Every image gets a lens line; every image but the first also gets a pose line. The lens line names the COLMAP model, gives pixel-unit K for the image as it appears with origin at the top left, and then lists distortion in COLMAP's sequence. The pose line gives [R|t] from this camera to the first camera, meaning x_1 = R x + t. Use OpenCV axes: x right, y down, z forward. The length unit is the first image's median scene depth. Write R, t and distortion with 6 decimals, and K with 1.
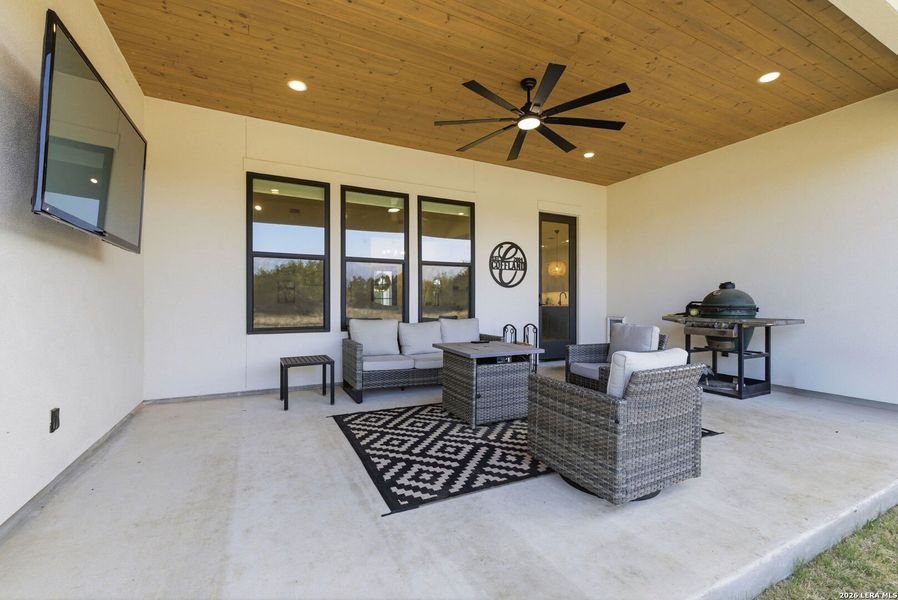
lens RADIAL K [[374.3, 0, 449.6], [0, 374.3, 294.2], [0, 0, 1]] dist [0.001126, 0.000103]
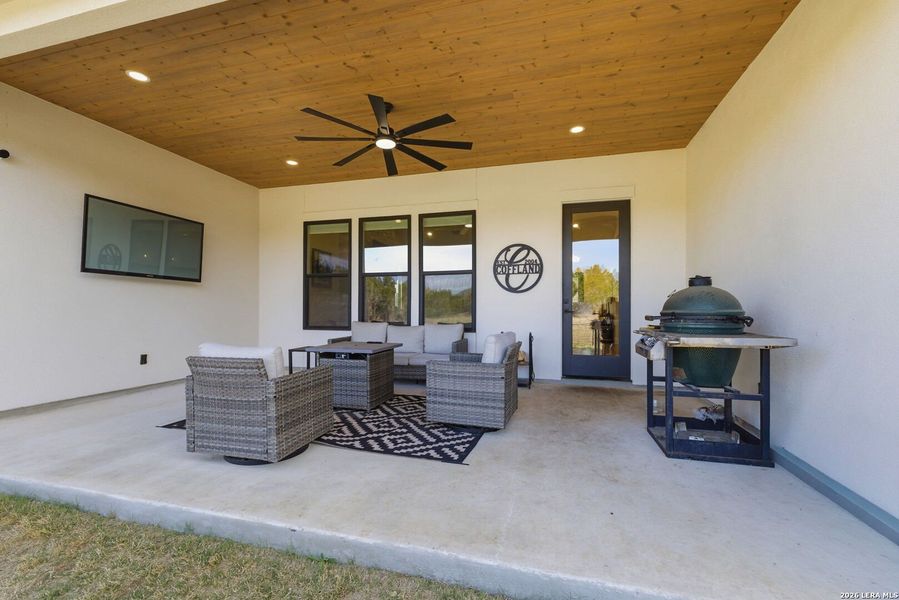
lens RADIAL K [[378.9, 0, 450.8], [0, 378.9, 298.8], [0, 0, 1]] dist [0.001631, -0.000019]
pose [[0.747501, -0.019117, -0.663986, 0.672667], [0.011435, 0.999808, -0.015913, 0.010168], [0.664162, 0.004302, 0.747576, 0.188264]]
